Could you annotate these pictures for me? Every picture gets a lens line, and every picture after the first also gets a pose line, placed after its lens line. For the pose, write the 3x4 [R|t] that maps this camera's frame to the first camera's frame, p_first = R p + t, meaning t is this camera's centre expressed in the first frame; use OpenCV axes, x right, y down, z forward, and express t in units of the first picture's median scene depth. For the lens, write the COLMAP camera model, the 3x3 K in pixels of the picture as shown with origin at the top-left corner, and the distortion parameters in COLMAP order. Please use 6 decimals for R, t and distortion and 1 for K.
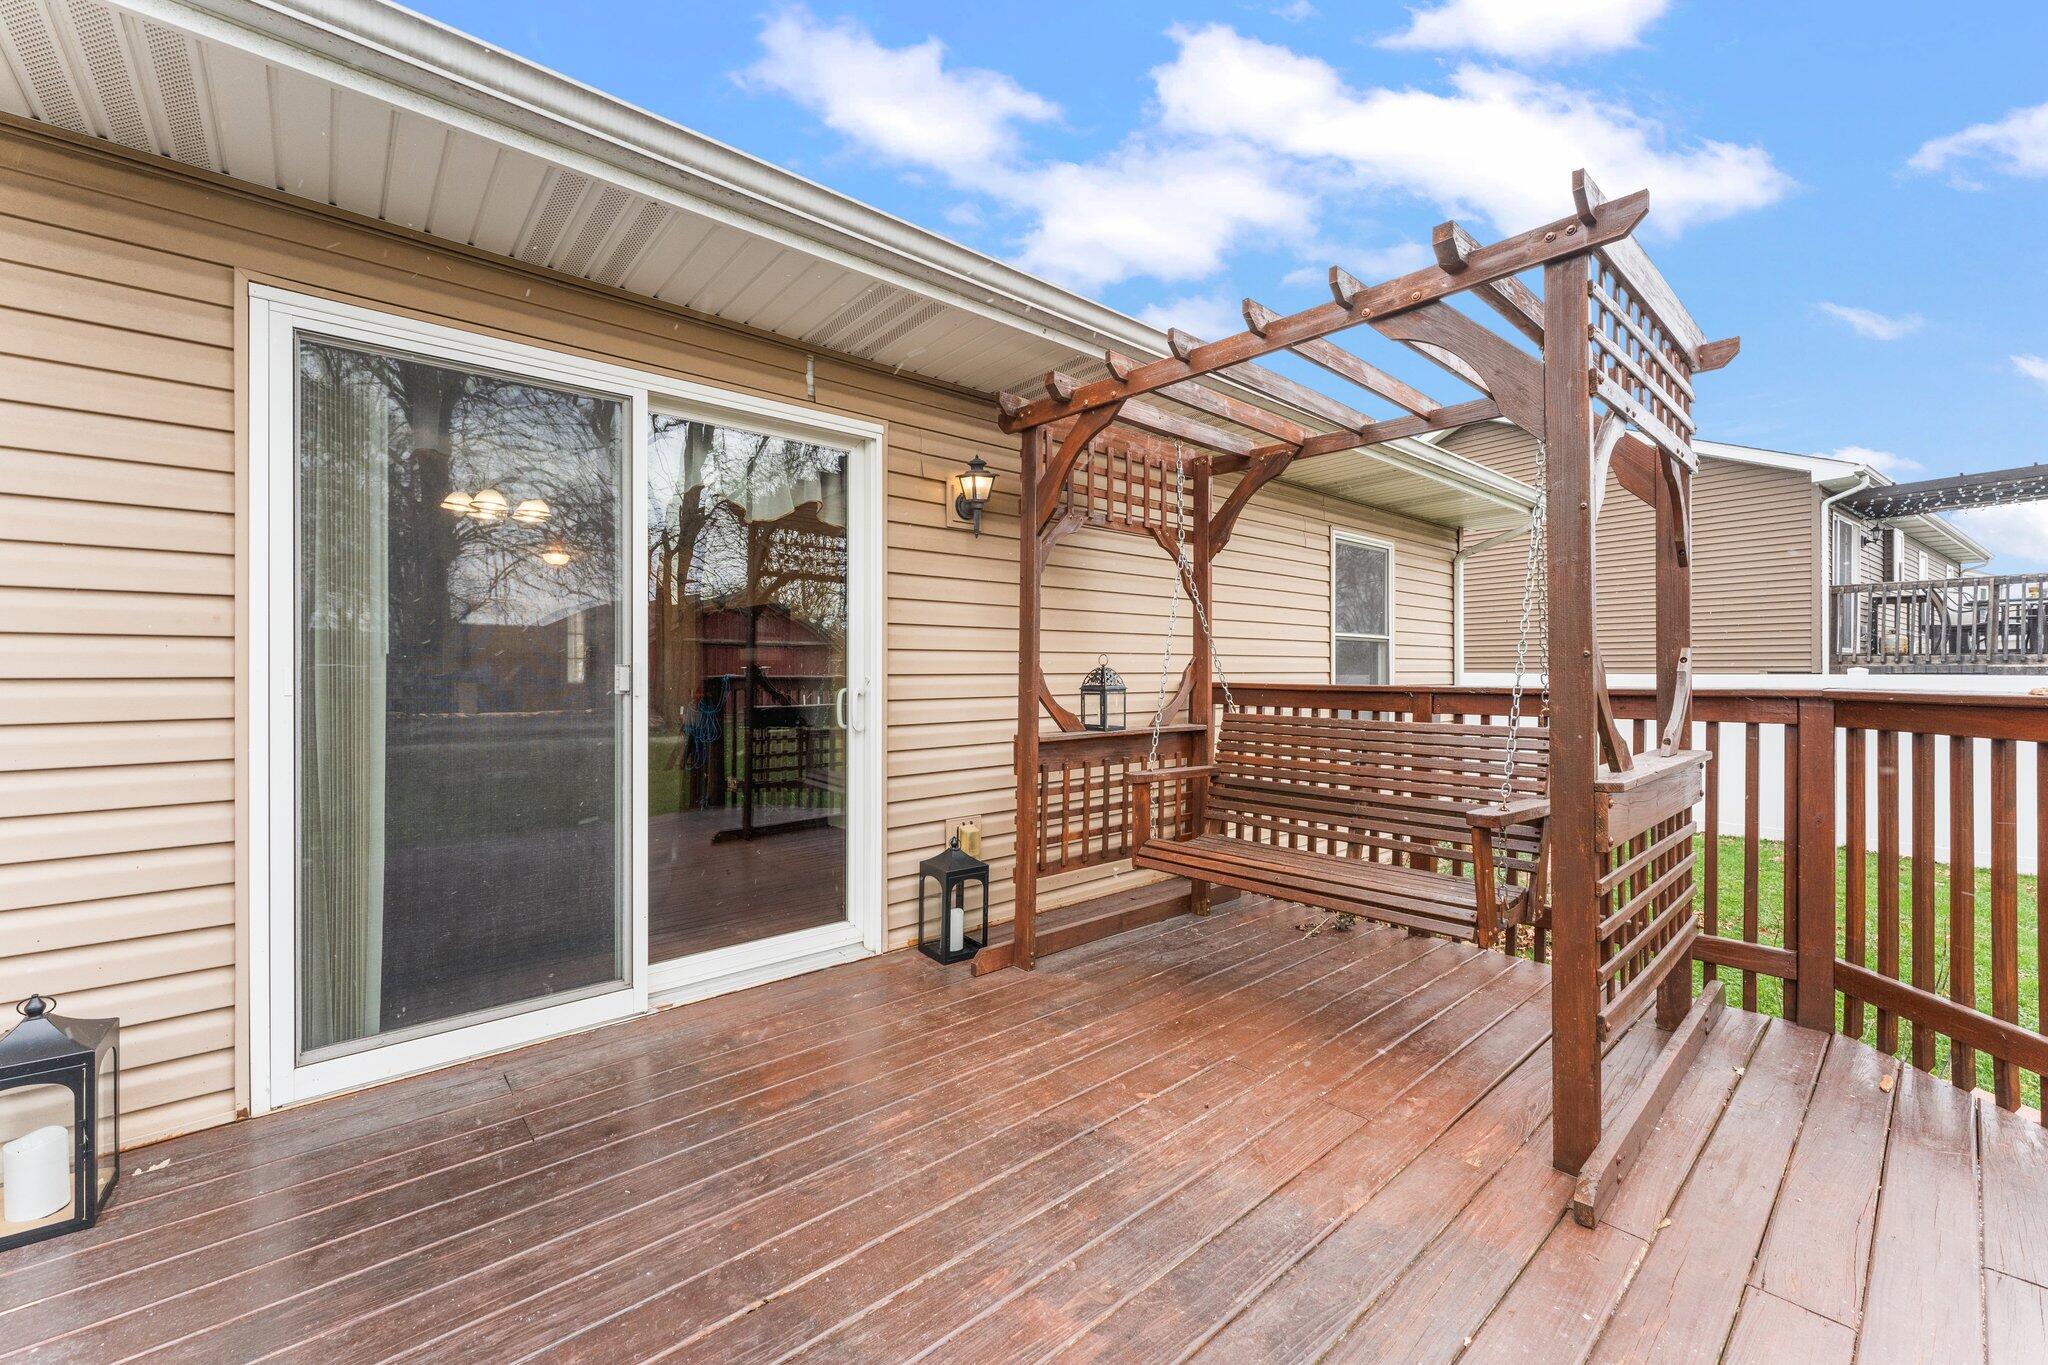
lens RADIAL K [[823.1, 0, 1008.1], [0, 823.1, 677.2], [0, 0, 1]] dist [0.002125, 0.000026]
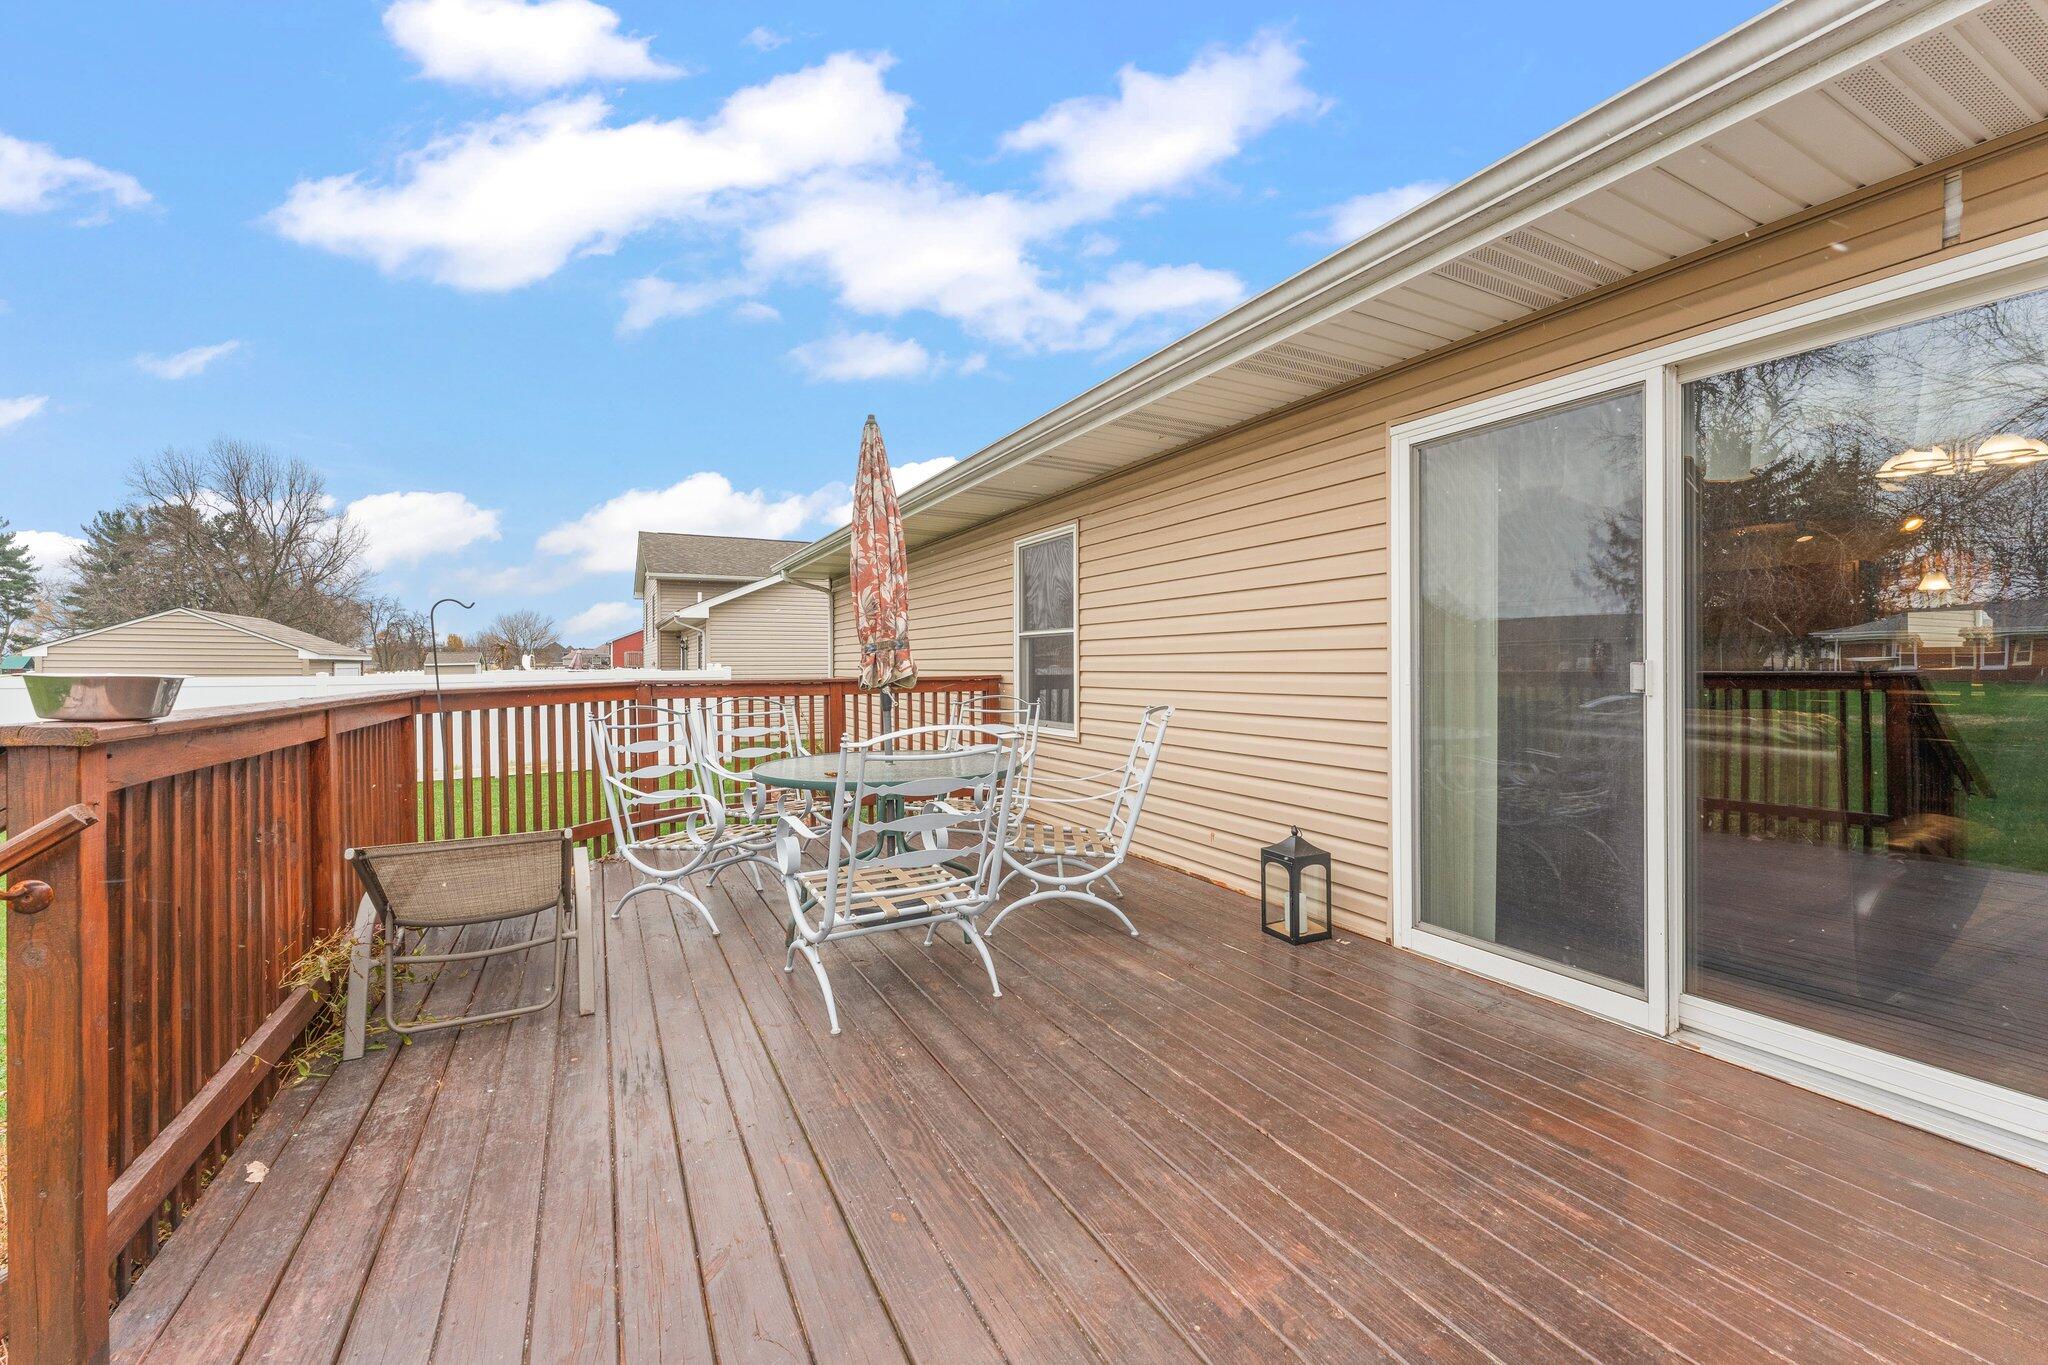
lens RADIAL K [[823.1, 0, 1026.9], [0, 823.1, 671.6], [0, 0, 1]] dist [0.002125, 0.000026]
pose [[-0.220126, 0.007907, -0.975439, 0.720138], [-0.002035, 0.999961, 0.008565, -0.012617], [0.975469, 0.003870, -0.220101, 0.587061]]
